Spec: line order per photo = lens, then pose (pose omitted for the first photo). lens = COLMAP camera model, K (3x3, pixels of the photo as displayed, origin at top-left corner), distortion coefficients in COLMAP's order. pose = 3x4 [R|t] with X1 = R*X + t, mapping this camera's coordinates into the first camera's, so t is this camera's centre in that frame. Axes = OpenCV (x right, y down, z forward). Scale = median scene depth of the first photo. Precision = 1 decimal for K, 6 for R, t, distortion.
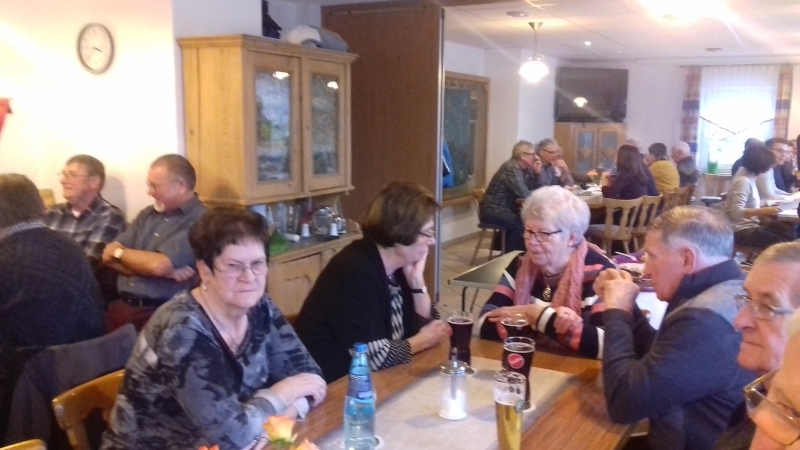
lens RADIAL K [[690.5, 0, 400.0], [0, 690.5, 225.0], [0, 0, 1]] dist [0.098257, -0.244360]
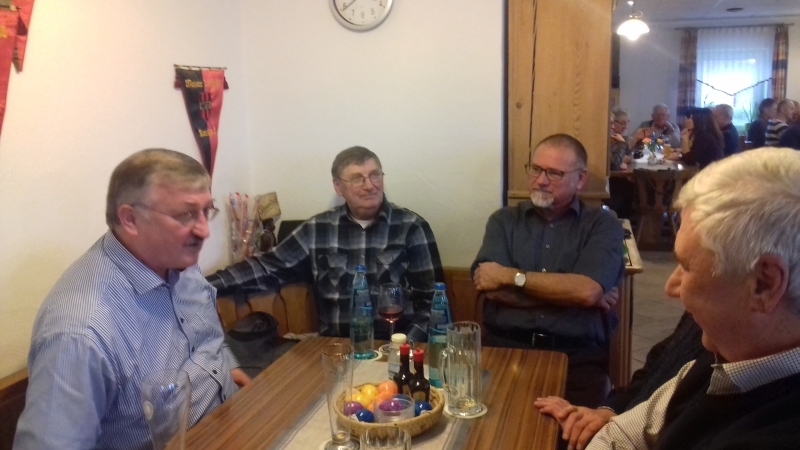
lens RADIAL K [[690.5, 0, 400.0], [0, 690.5, 225.0], [0, 0, 1]] dist [0.098257, -0.244360]
pose [[0.982094, -0.068365, 0.175552, -0.188414], [0.062389, 0.997276, 0.039343, -0.014270], [-0.177764, -0.027686, 0.983684, 0.095508]]
